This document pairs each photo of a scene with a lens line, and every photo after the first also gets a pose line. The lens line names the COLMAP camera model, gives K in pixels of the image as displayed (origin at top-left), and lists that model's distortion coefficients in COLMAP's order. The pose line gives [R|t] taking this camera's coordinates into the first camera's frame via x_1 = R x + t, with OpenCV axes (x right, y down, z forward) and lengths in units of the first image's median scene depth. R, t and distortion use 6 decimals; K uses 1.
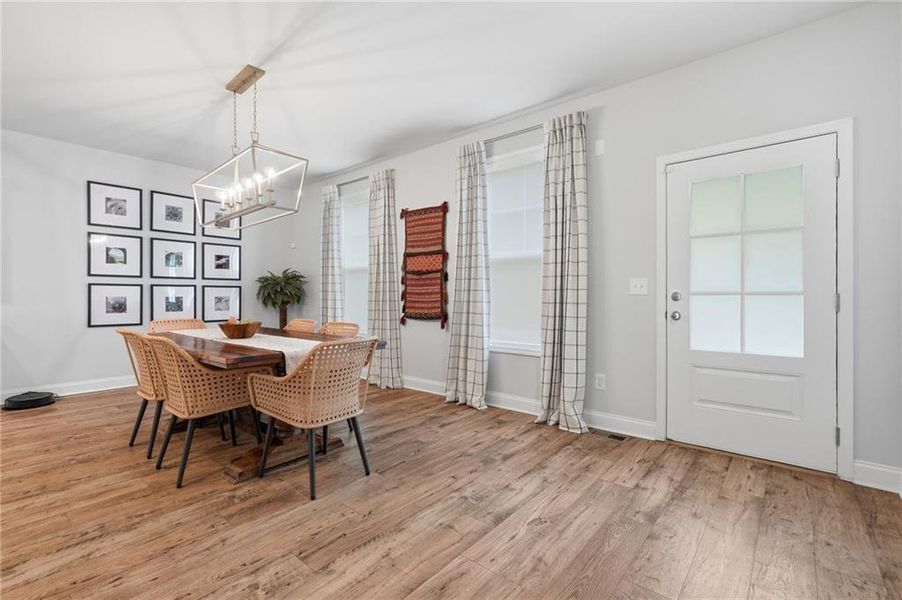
lens RADIAL K [[409.7, 0, 451.0], [0, 409.7, 300.0], [0, 0, 1]] dist [-0.000448, 0.000308]
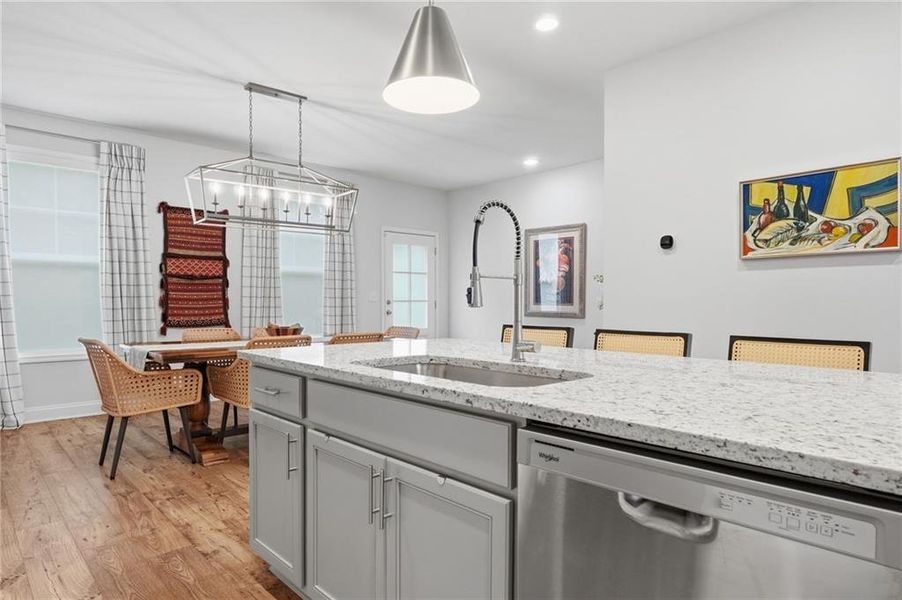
lens RADIAL K [[538.7, 0, 450.0], [0, 538.7, 315.5], [0, 0, 1]] dist [-0.004367, 0.000785]
pose [[0.119507, -0.025780, 0.992499, -1.280204], [0.010530, 0.999640, 0.024698, -0.003385], [-0.992777, 0.007499, 0.119736, 0.281821]]
